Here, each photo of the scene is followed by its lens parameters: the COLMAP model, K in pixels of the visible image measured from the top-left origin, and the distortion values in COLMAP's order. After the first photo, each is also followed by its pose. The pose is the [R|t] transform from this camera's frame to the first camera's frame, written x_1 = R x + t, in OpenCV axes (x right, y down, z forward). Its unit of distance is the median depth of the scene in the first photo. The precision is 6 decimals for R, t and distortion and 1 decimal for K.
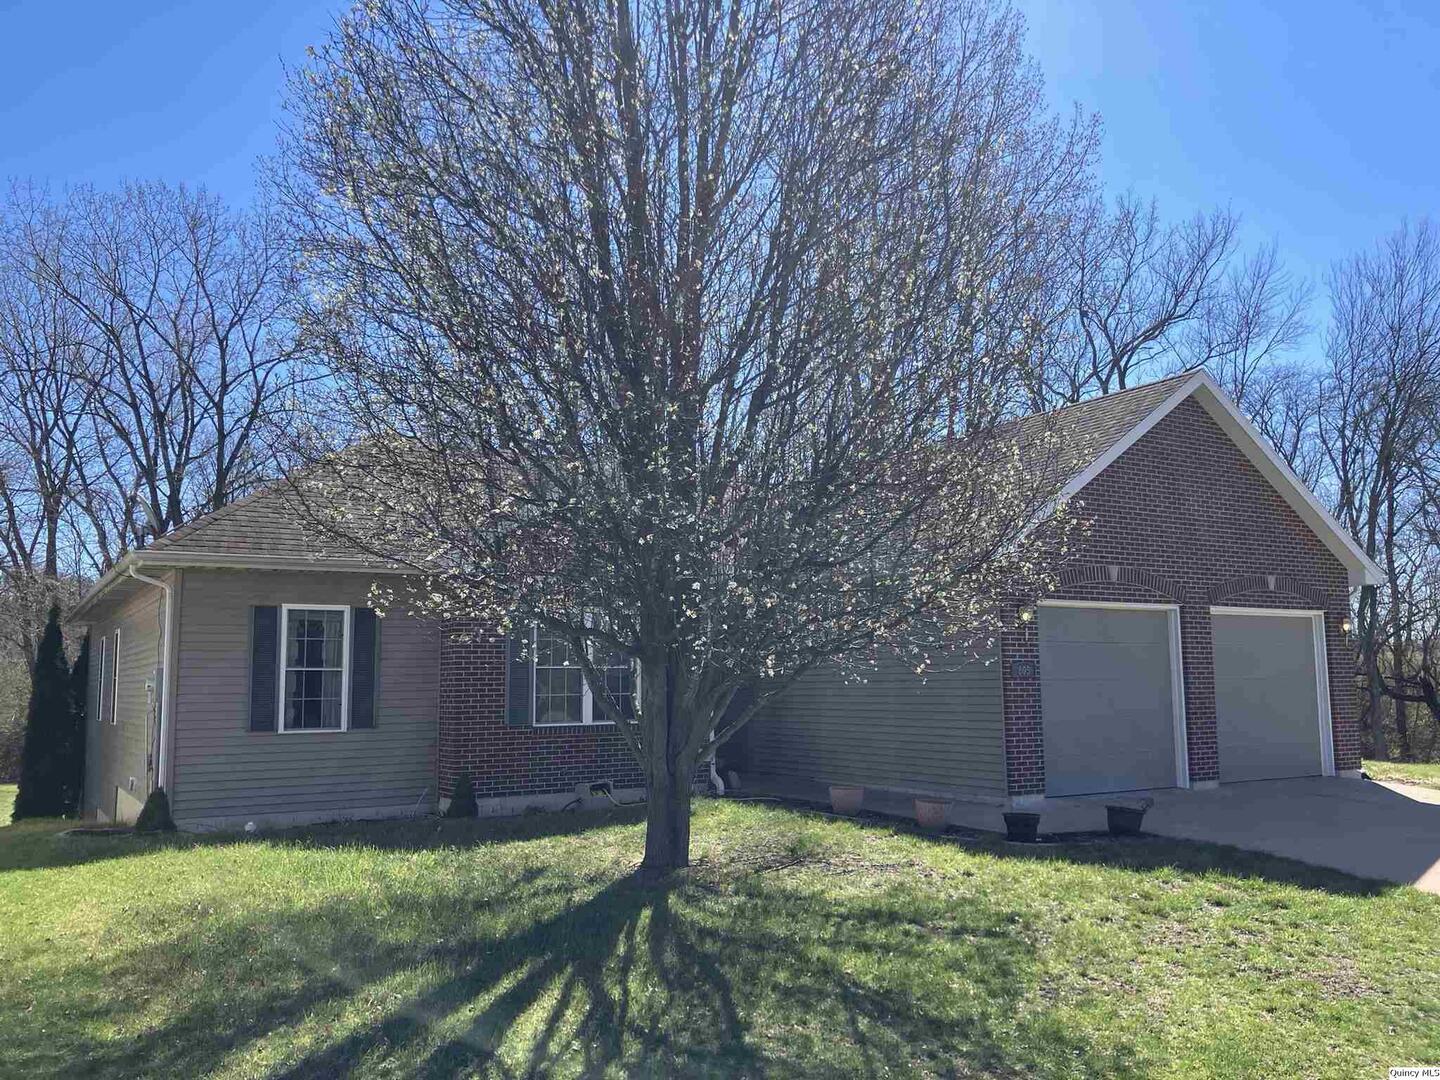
lens RADIAL K [[1153.4, 0, 720.0], [0, 1153.4, 540.0], [0, 0, 1]] dist [0.009767, -0.001510]
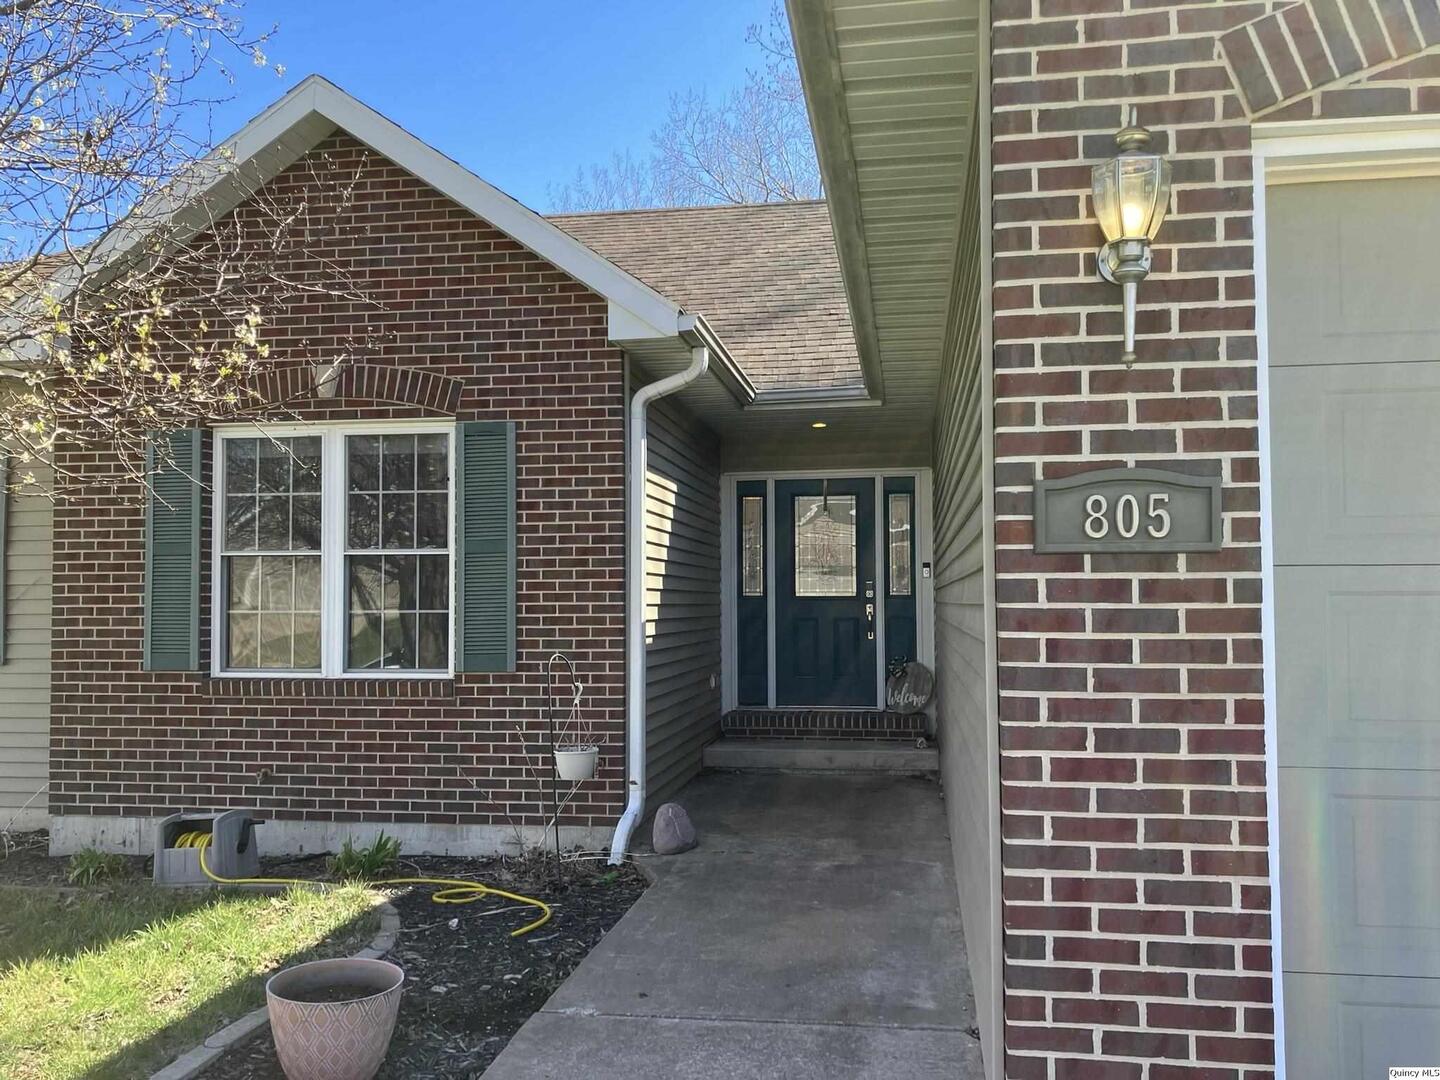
lens RADIAL K [[1153.4, 0, 720.0], [0, 1153.4, 540.0], [0, 0, 1]] dist [0.009767, -0.001510]
pose [[0.747852, -0.023585, -0.663446, 0.300838], [0.075038, 0.995967, 0.049178, 0.093411], [0.659611, -0.086562, 0.746606, 0.752575]]
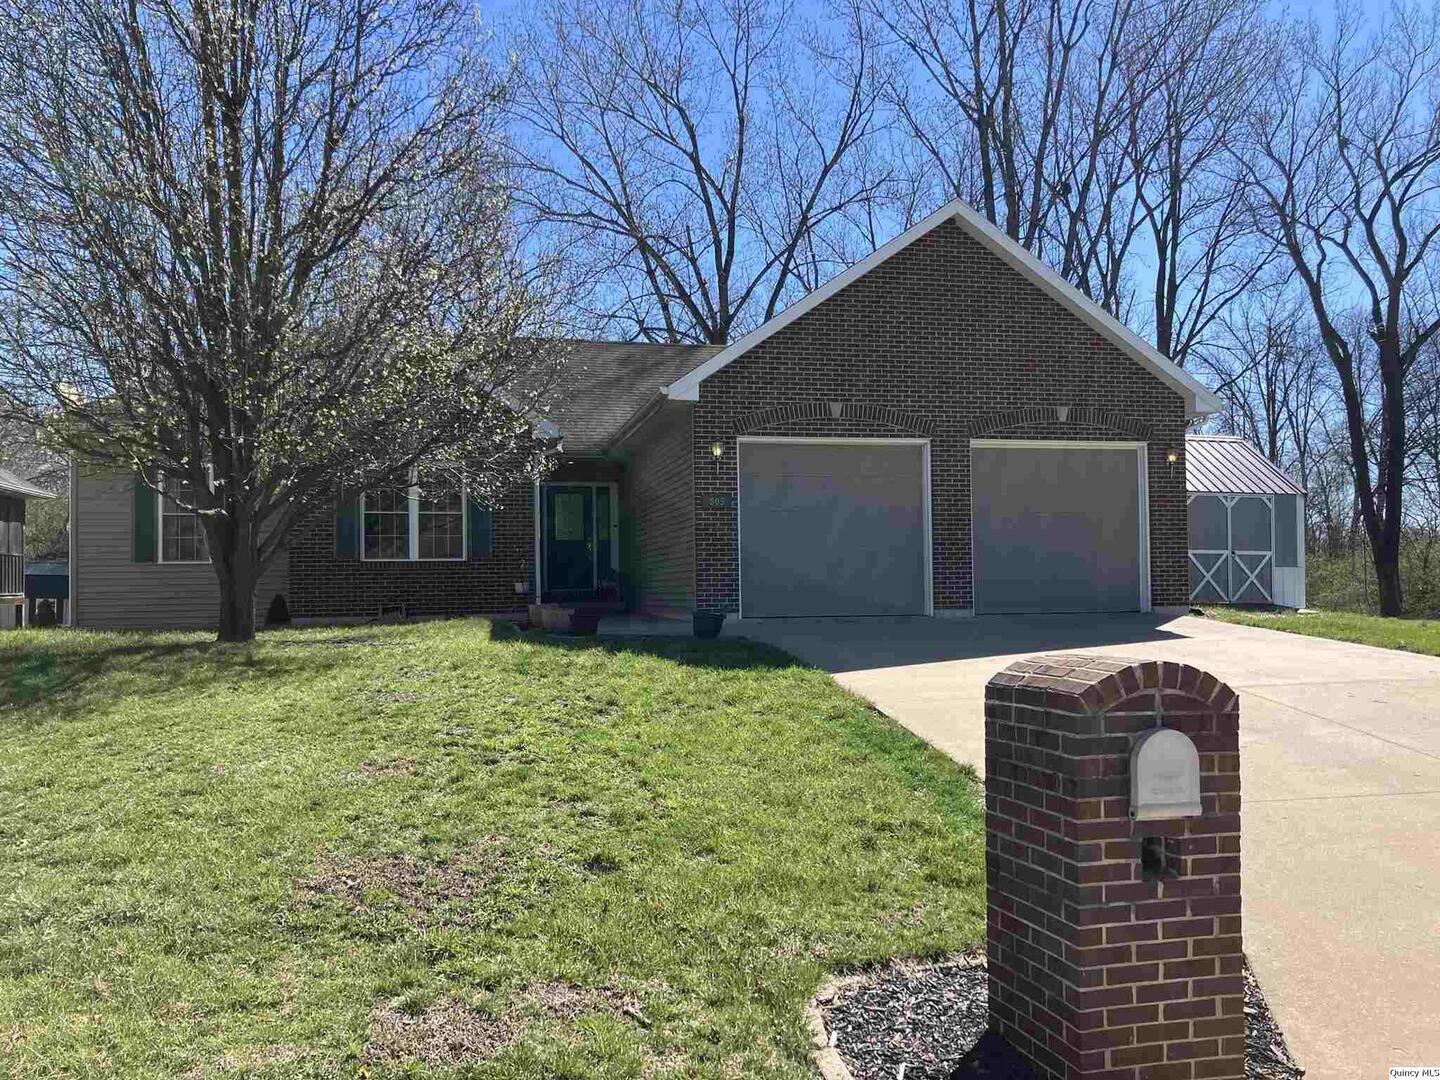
lens RADIAL K [[1153.4, 0, 720.0], [0, 1153.4, 540.0], [0, 0, 1]] dist [0.009767, -0.001510]
pose [[0.944003, -0.018531, -0.329415, 0.565884], [0.046633, 0.995892, 0.077615, 0.058046], [0.326624, -0.088630, 0.940990, -0.028211]]
